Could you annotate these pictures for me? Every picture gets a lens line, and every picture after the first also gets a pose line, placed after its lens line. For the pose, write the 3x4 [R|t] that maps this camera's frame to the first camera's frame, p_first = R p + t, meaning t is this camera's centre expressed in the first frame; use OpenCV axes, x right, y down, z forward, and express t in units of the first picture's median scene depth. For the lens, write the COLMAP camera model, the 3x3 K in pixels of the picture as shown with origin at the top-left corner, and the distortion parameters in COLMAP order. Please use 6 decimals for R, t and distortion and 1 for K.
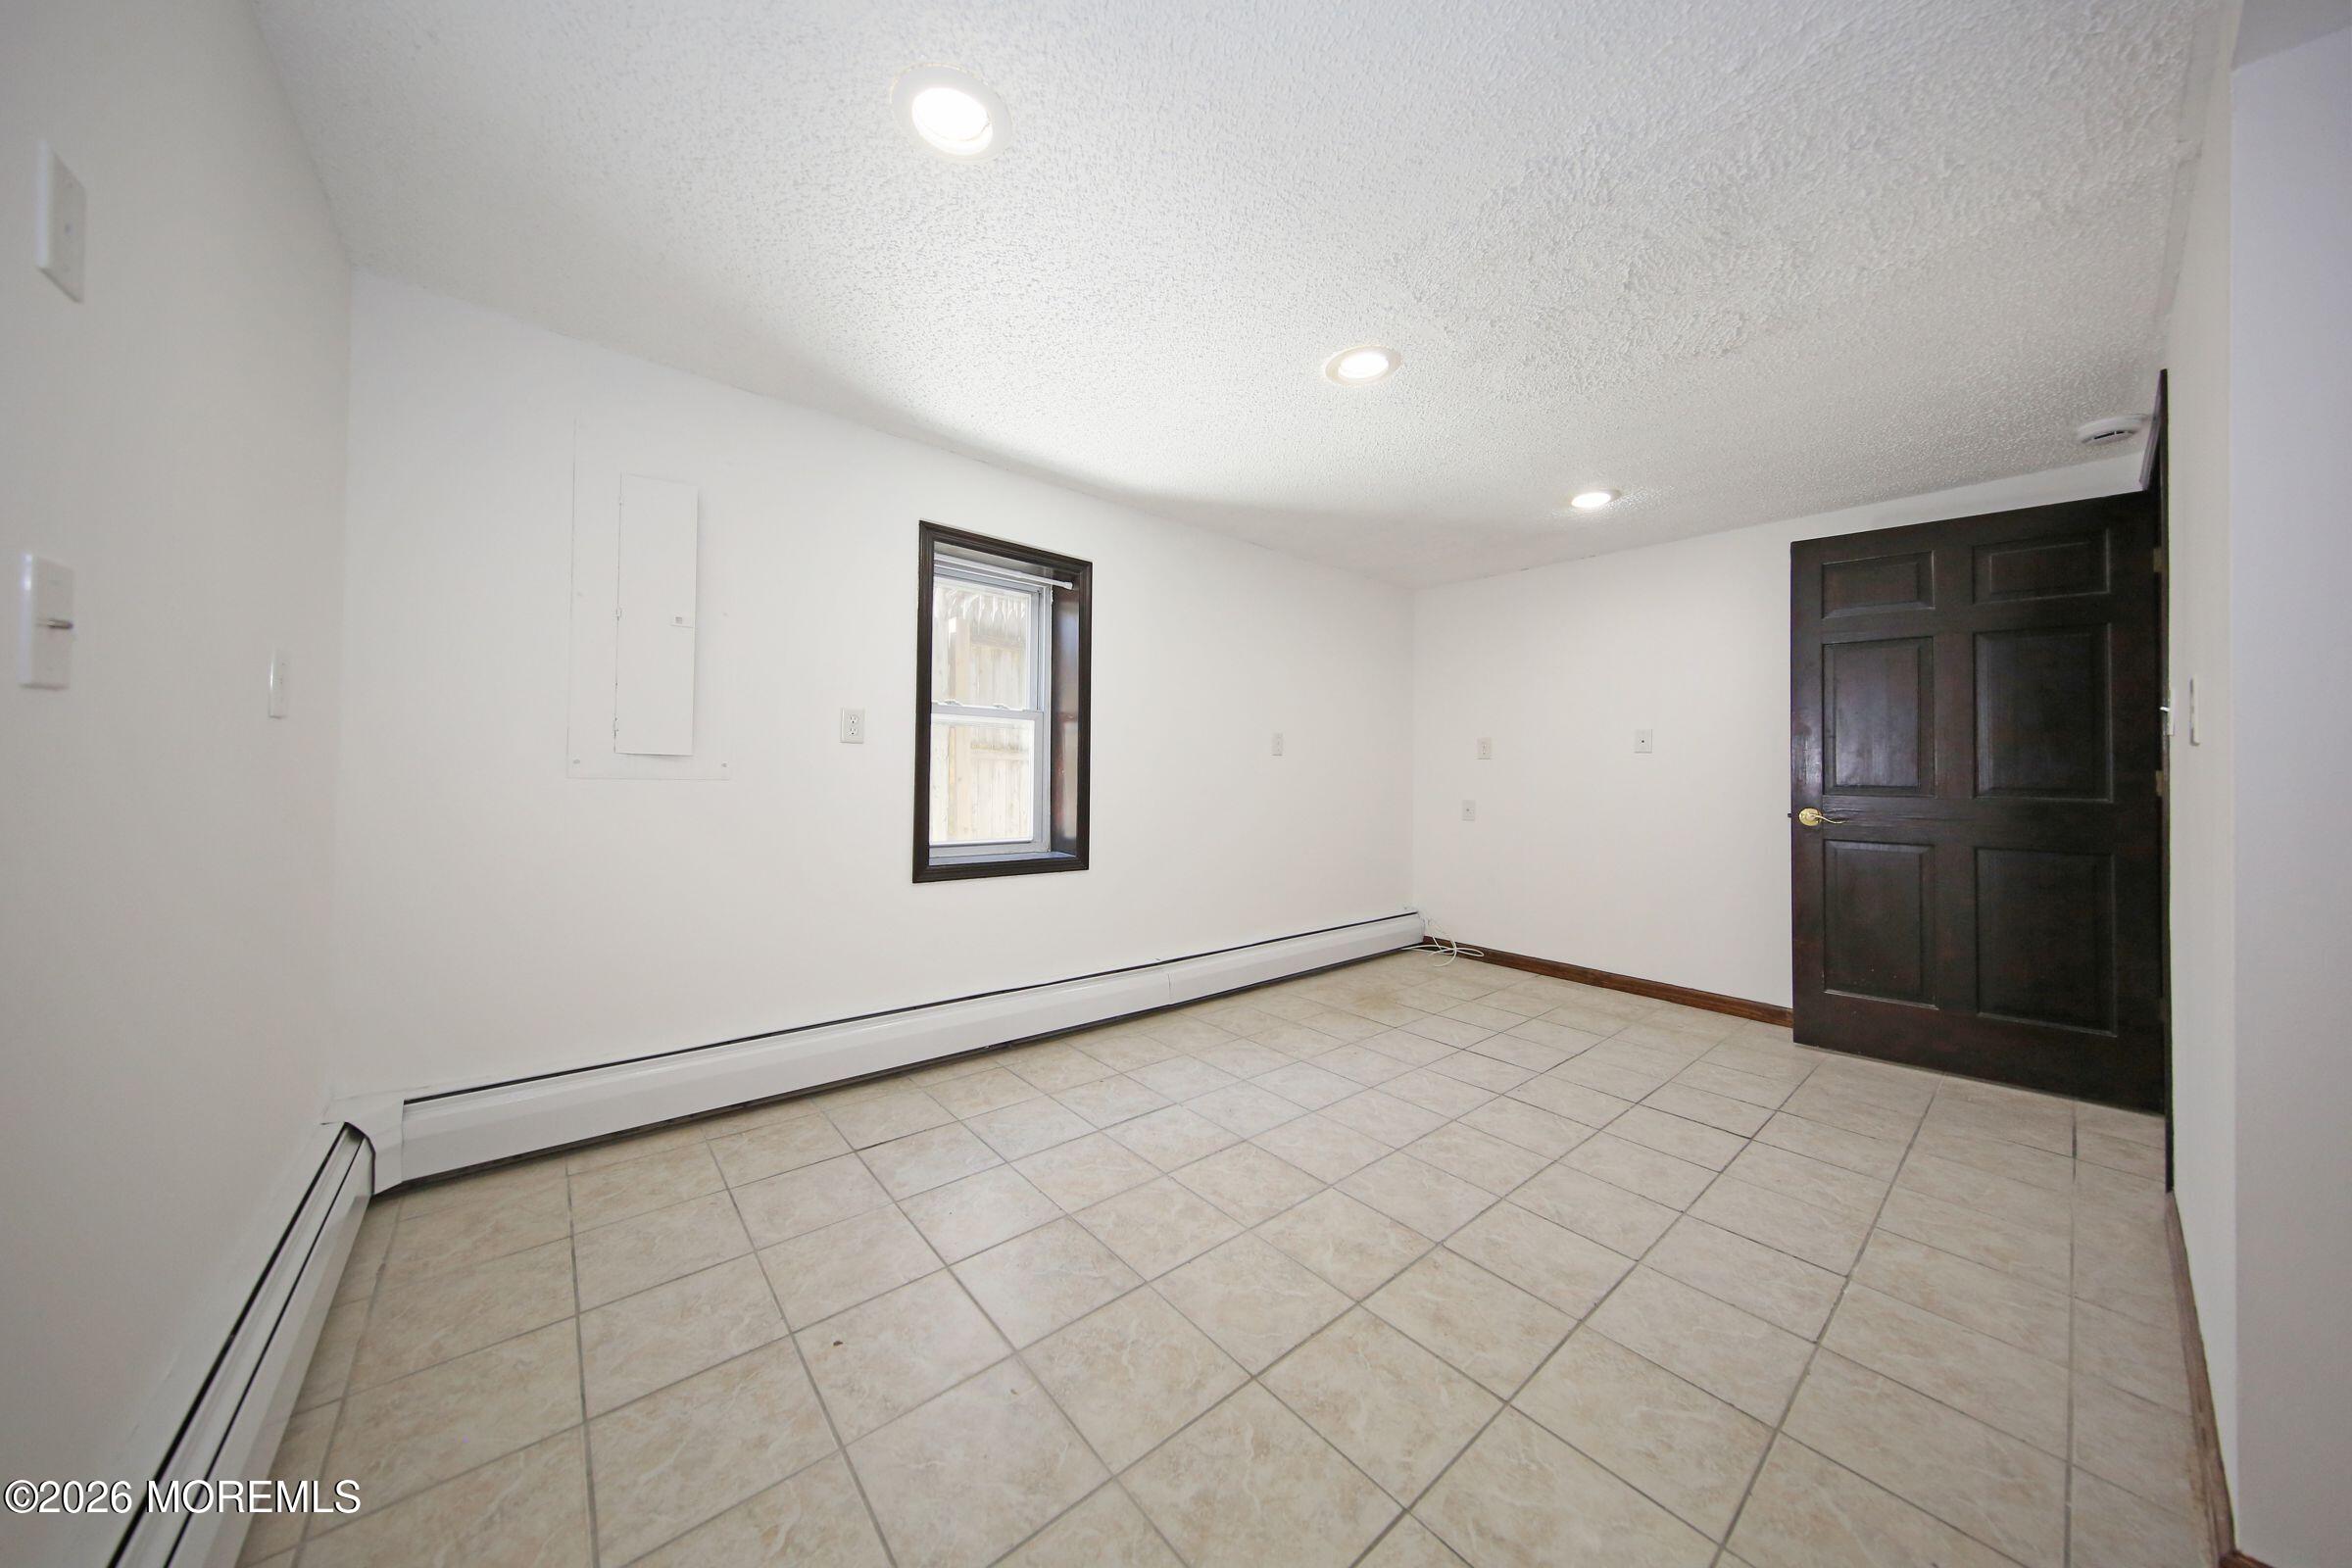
lens RADIAL K [[756.6, 0, 1177.4], [0, 756.6, 779.8], [0, 0, 1]] dist [0.005575, -0.000231]
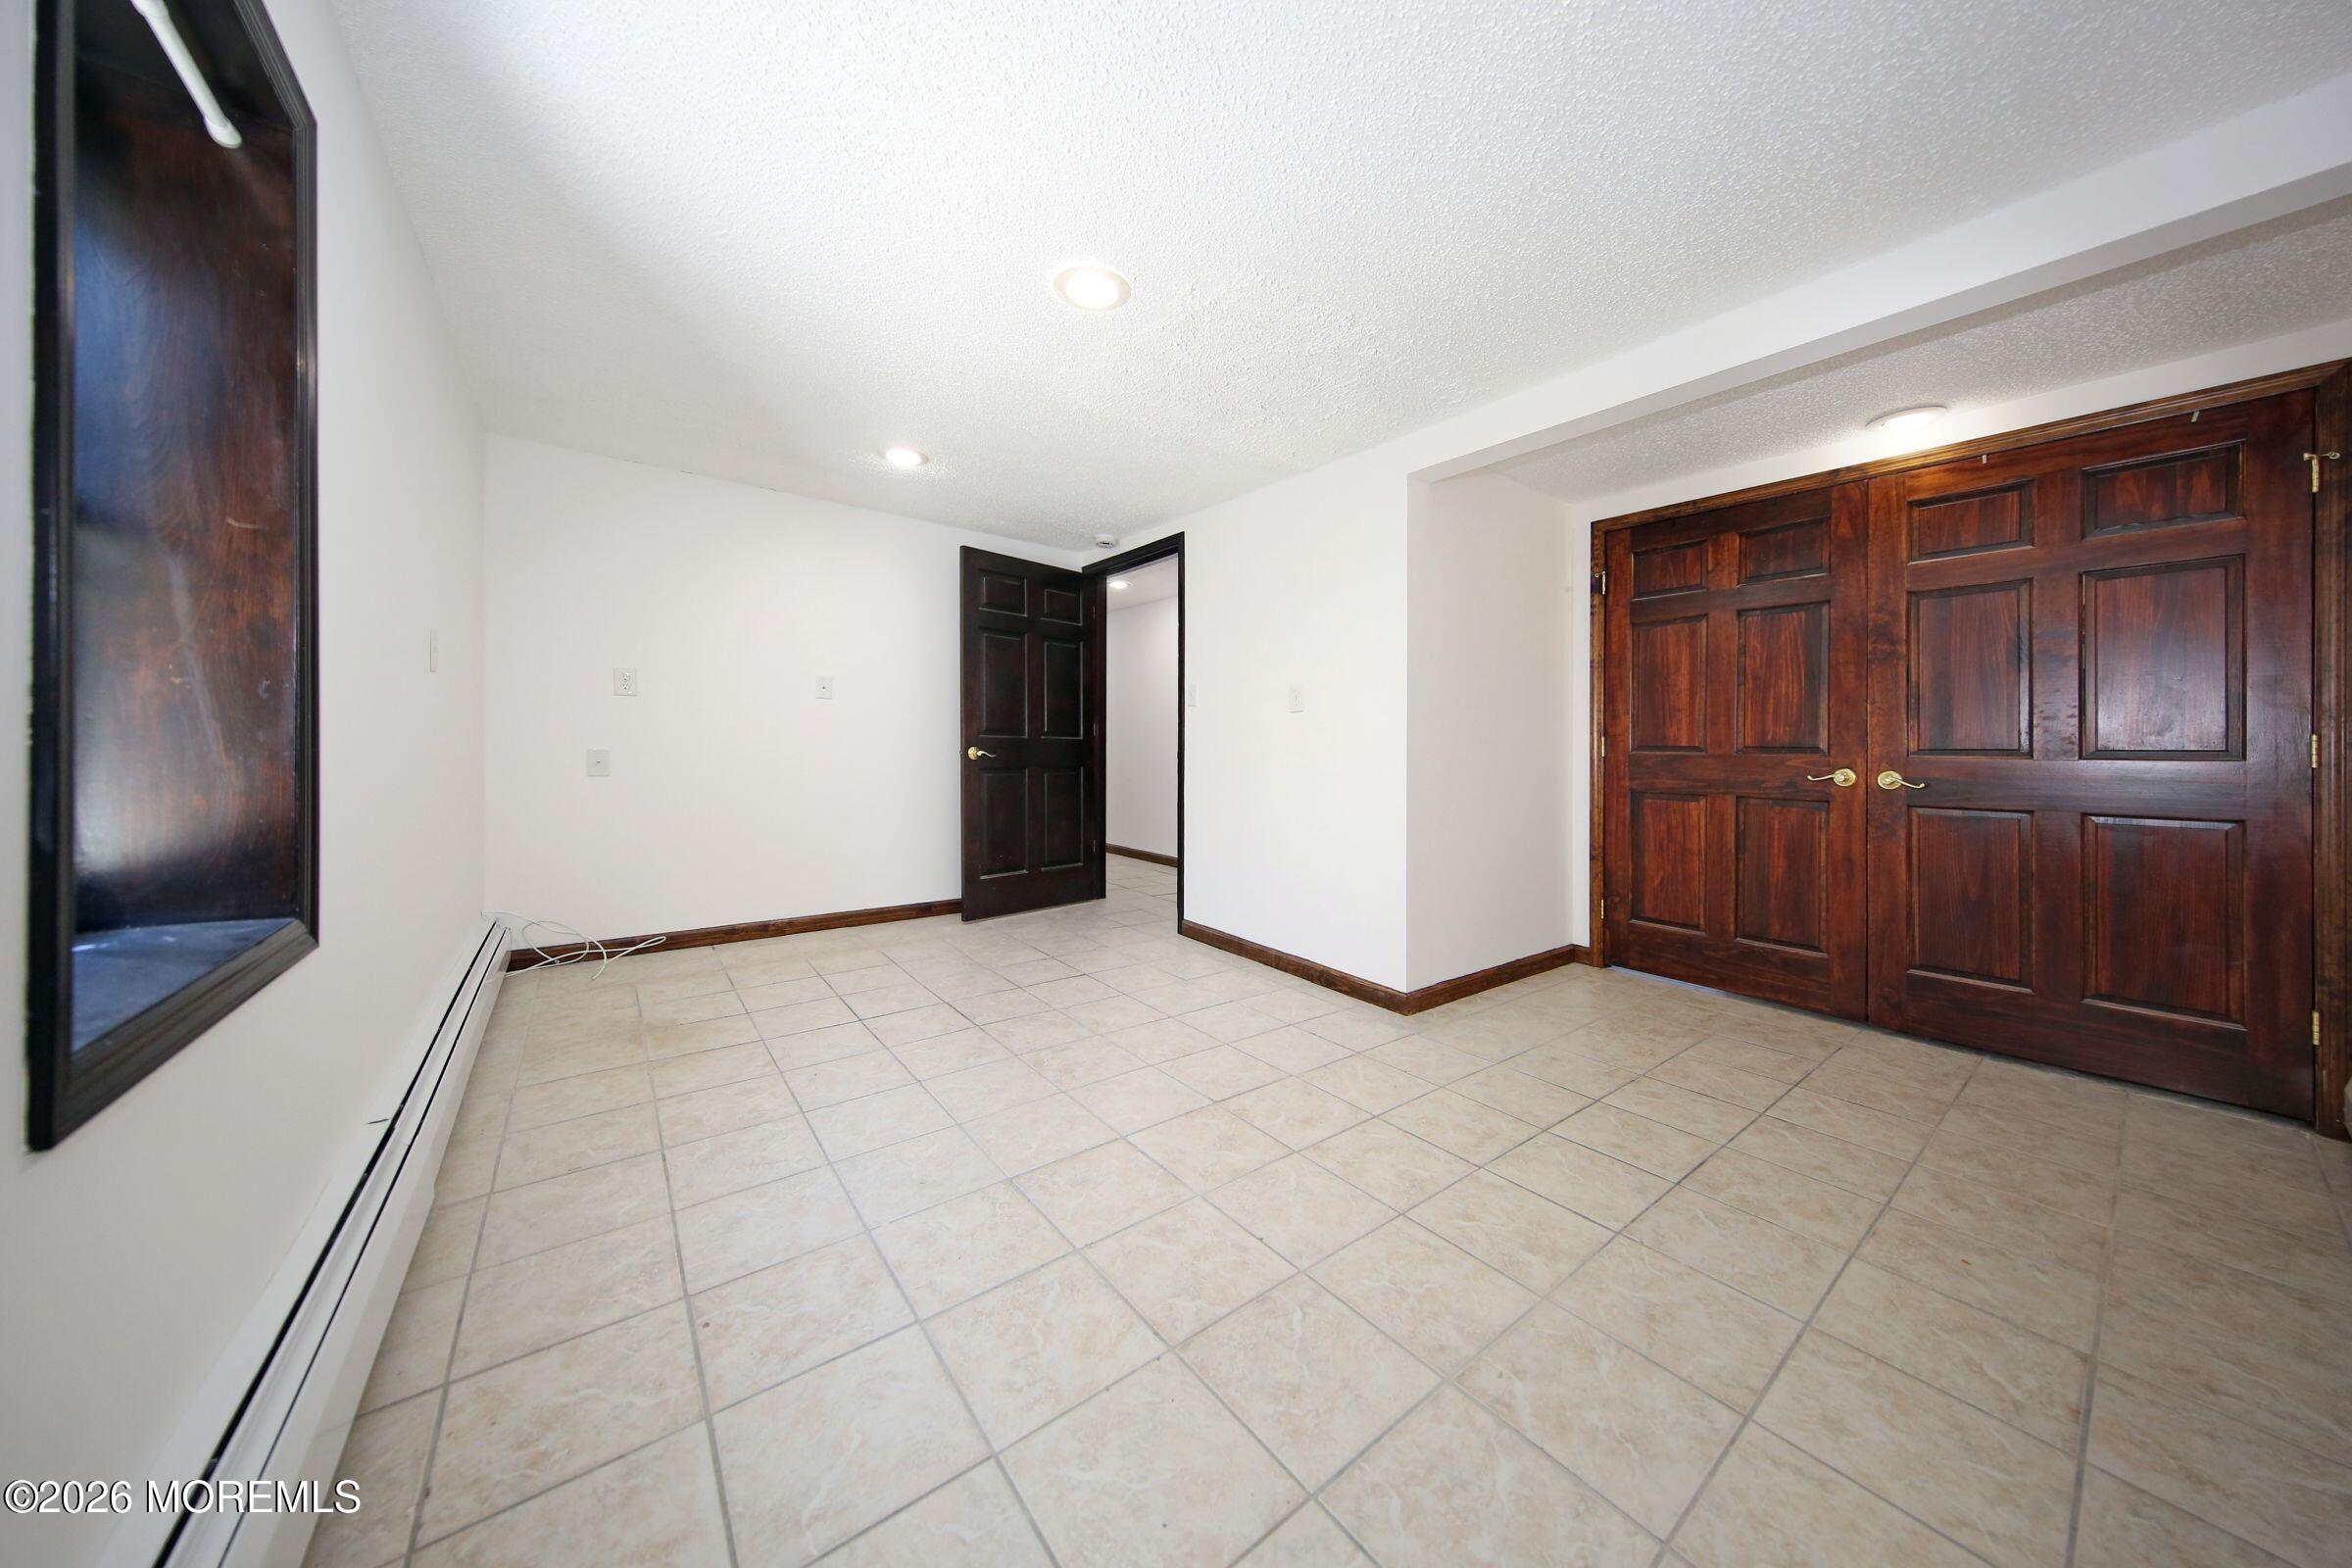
lens RADIAL K [[756.6, 0, 1159.3], [0, 756.6, 729.5], [0, 0, 1]] dist [0.005575, -0.000231]
pose [[0.056005, 0.001882, 0.998429, -0.728963], [-0.004268, 0.999990, -0.001645, 0.011457], [-0.998421, -0.004169, 0.056012, 0.852542]]
